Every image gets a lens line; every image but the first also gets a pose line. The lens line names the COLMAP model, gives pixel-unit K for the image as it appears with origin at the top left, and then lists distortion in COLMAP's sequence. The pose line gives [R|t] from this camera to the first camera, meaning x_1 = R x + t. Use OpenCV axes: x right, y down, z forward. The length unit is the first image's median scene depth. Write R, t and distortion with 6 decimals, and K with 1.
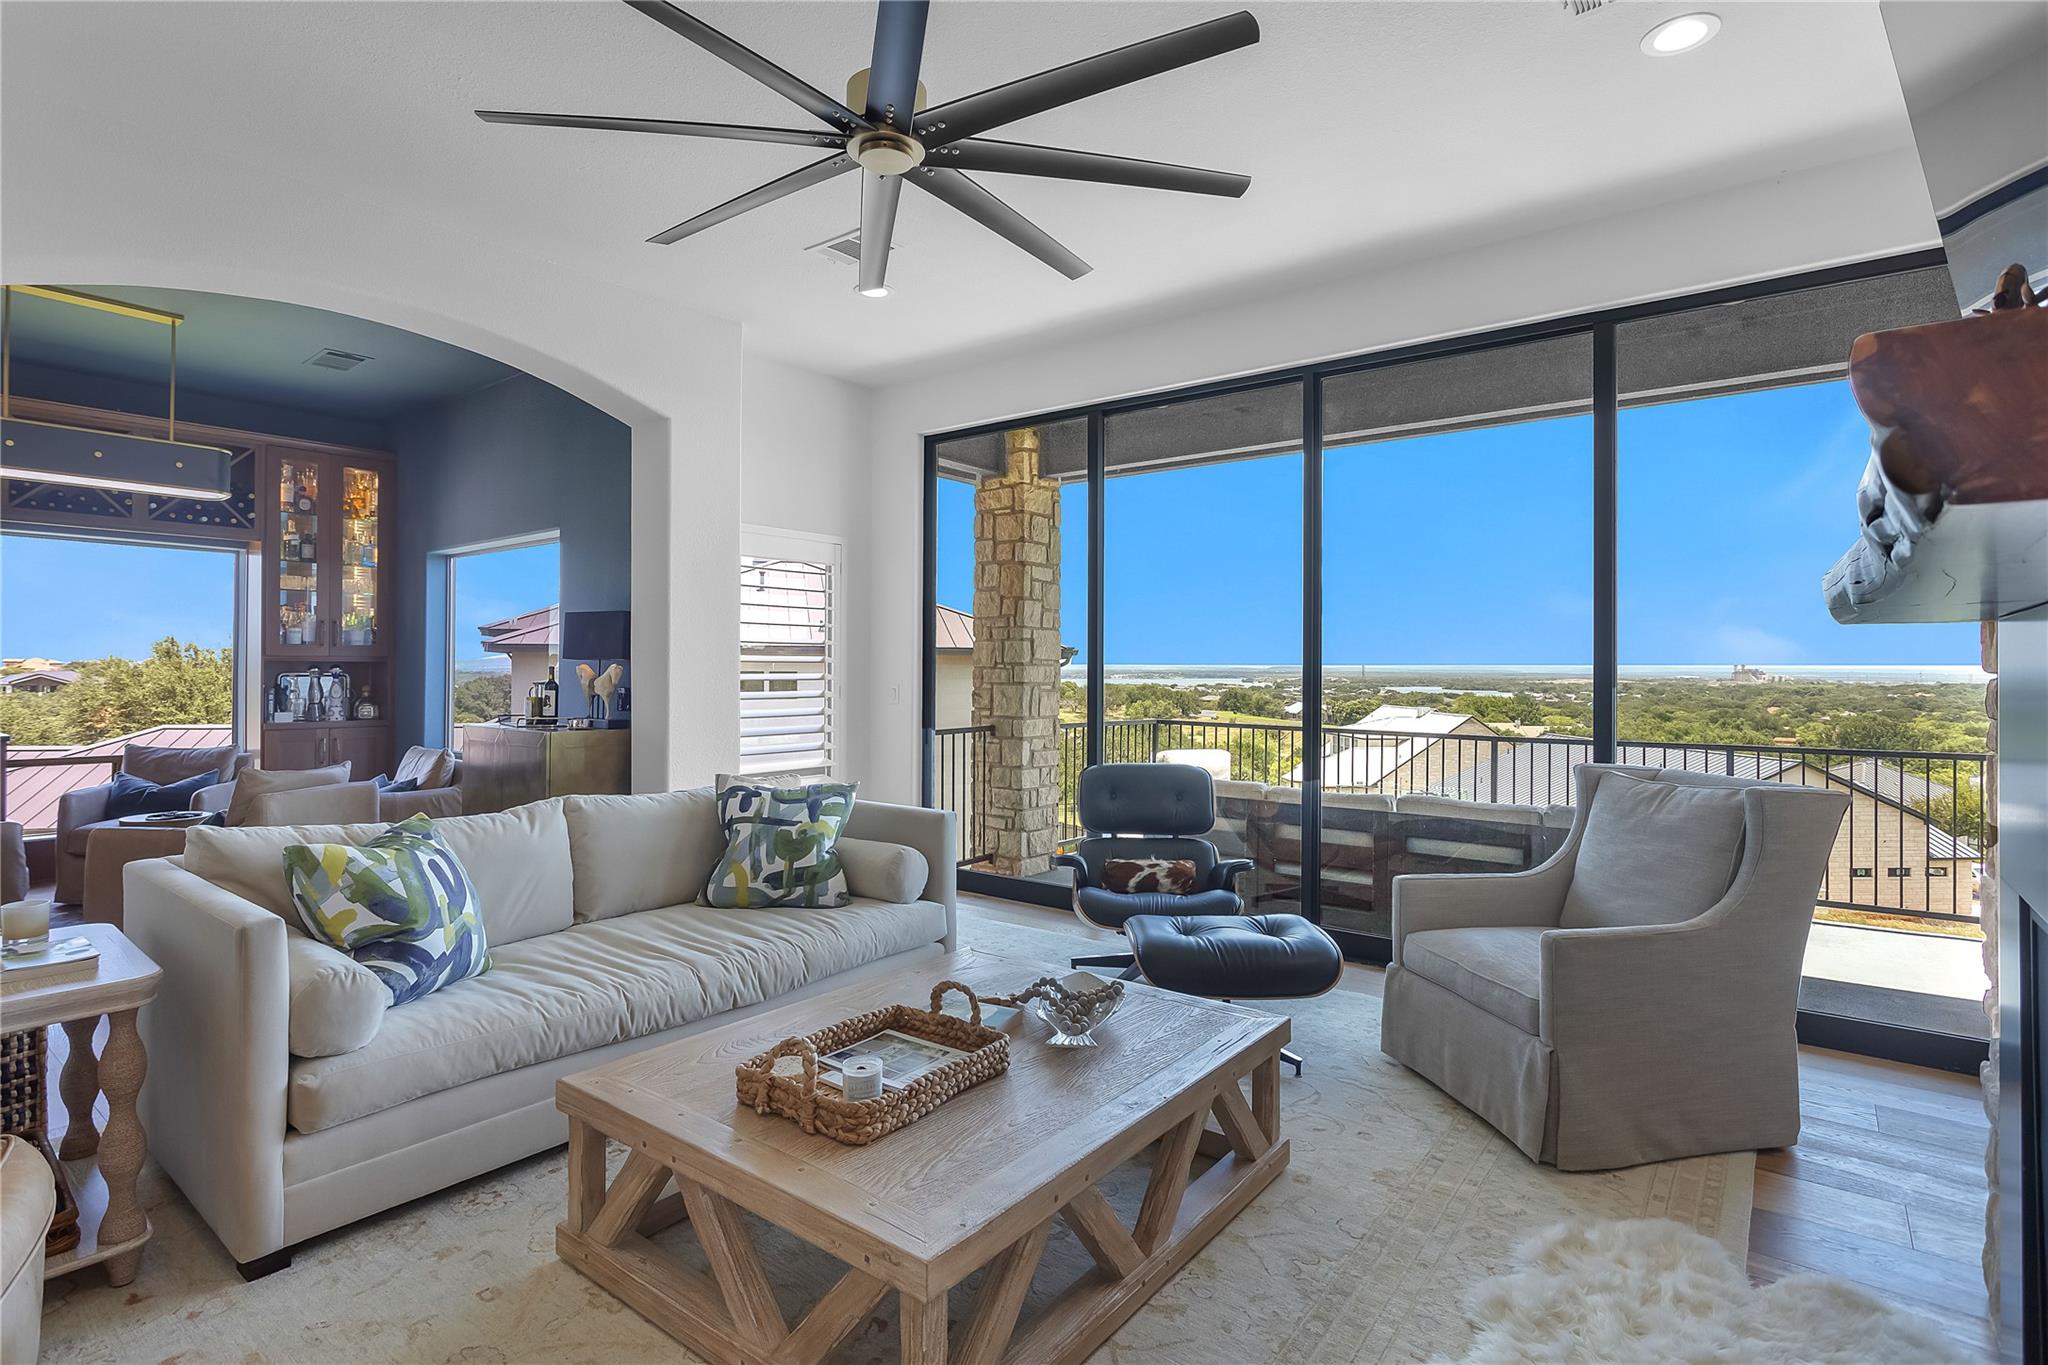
lens RADIAL K [[979.6, 0, 1021.3], [0, 979.6, 674.1], [0, 0, 1]] dist [-0.018762, 0.005611]
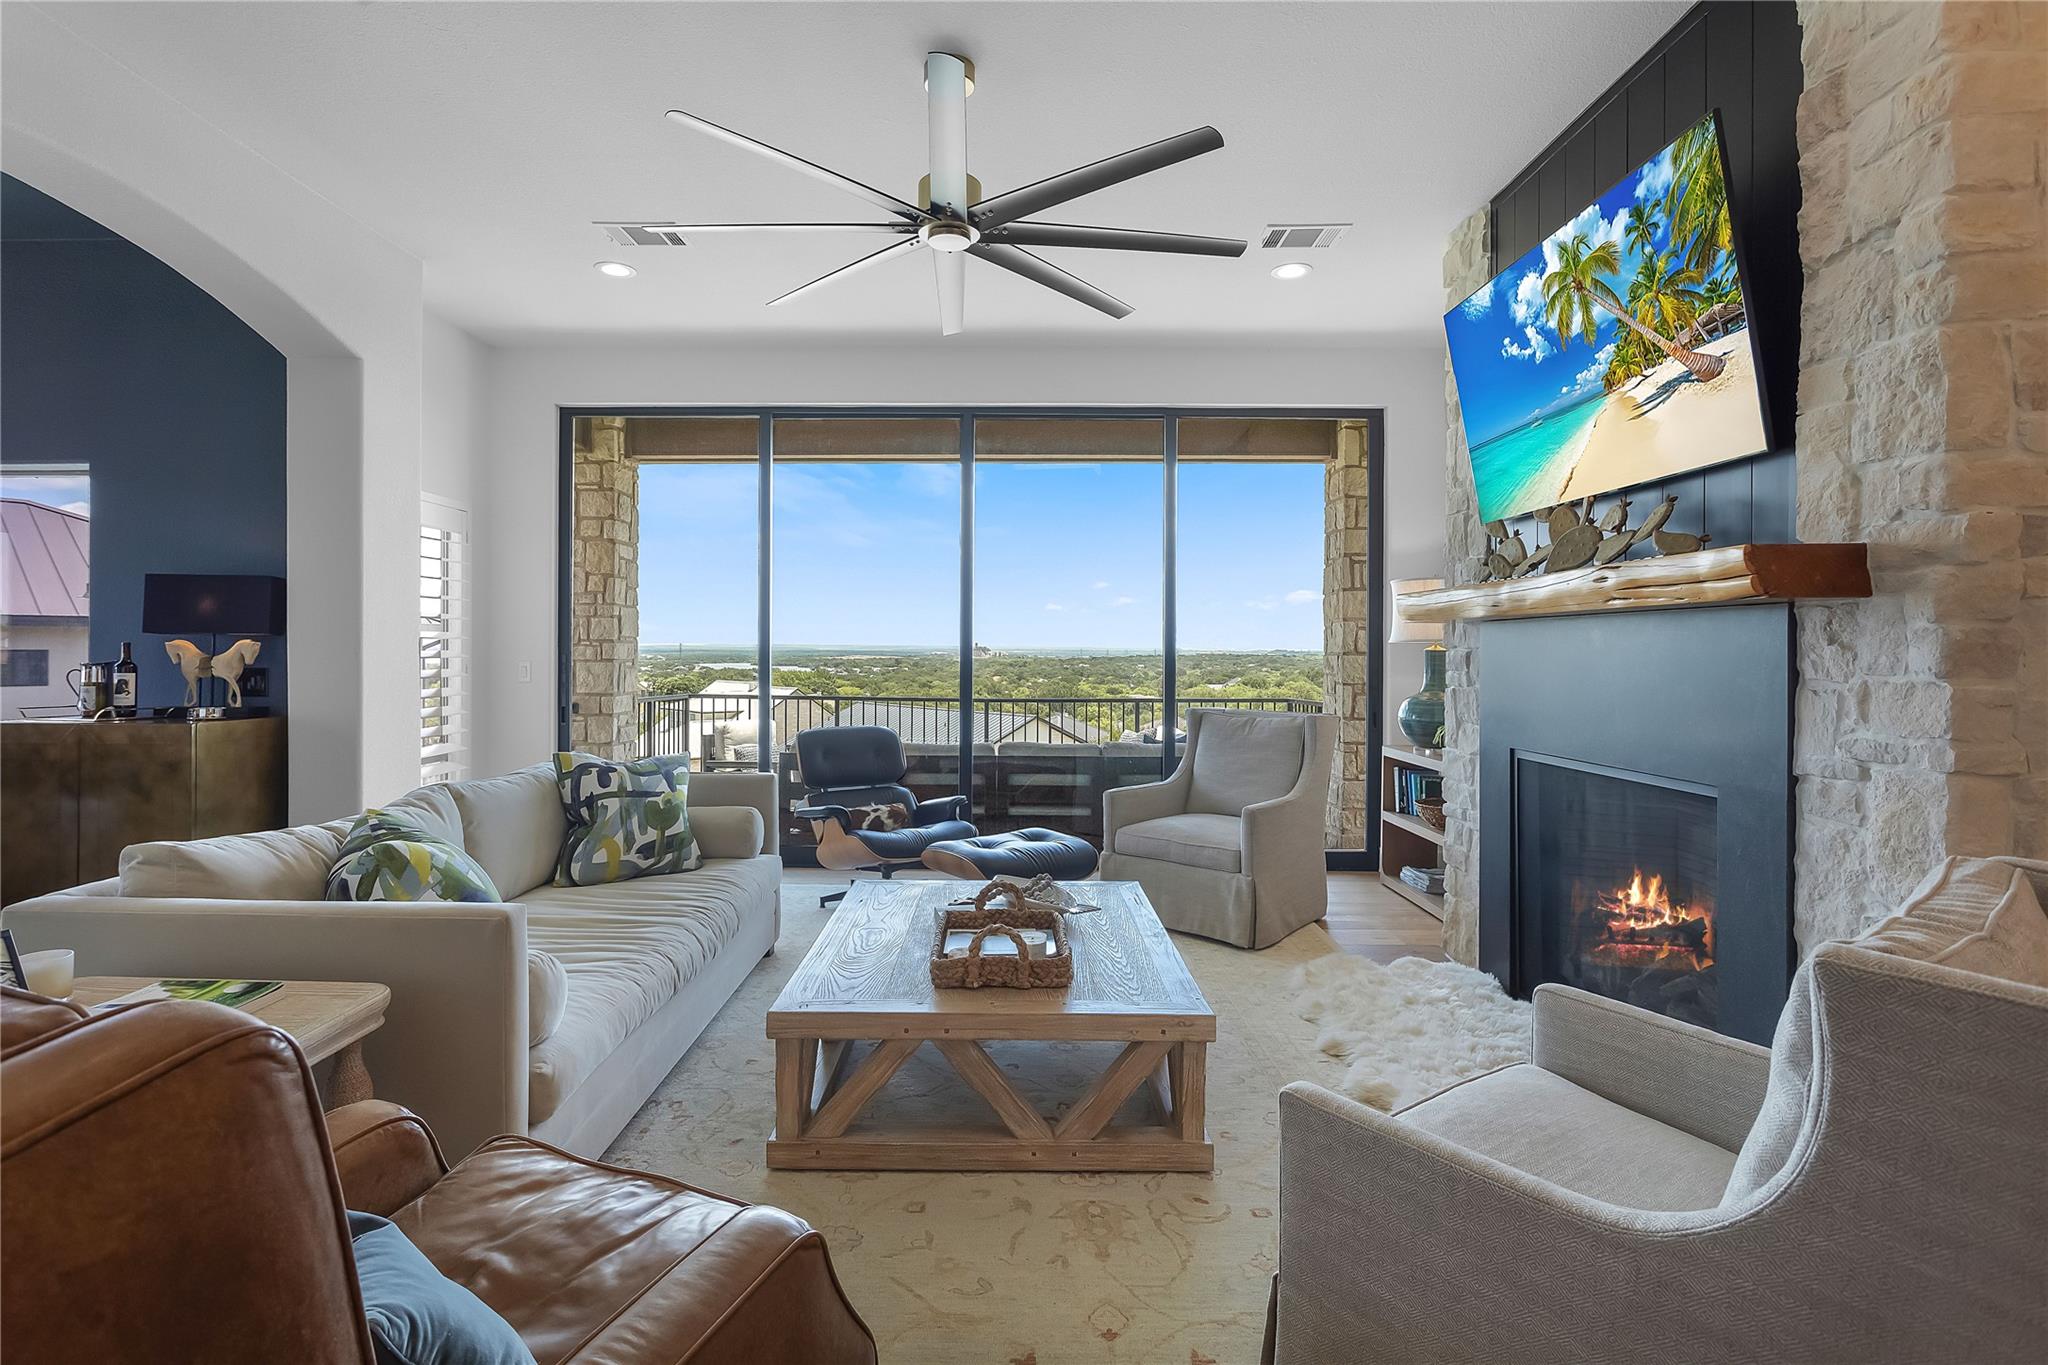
lens RADIAL K [[979.6, 0, 930.5], [0, 979.6, 658.6], [0, 0, 1]] dist [-0.018762, 0.005611]
pose [[0.810069, -0.007477, 0.586287, -0.602201], [0.003324, 0.999961, 0.008161, 0.001019], [-0.586325, -0.004662, 0.810062, -0.010204]]
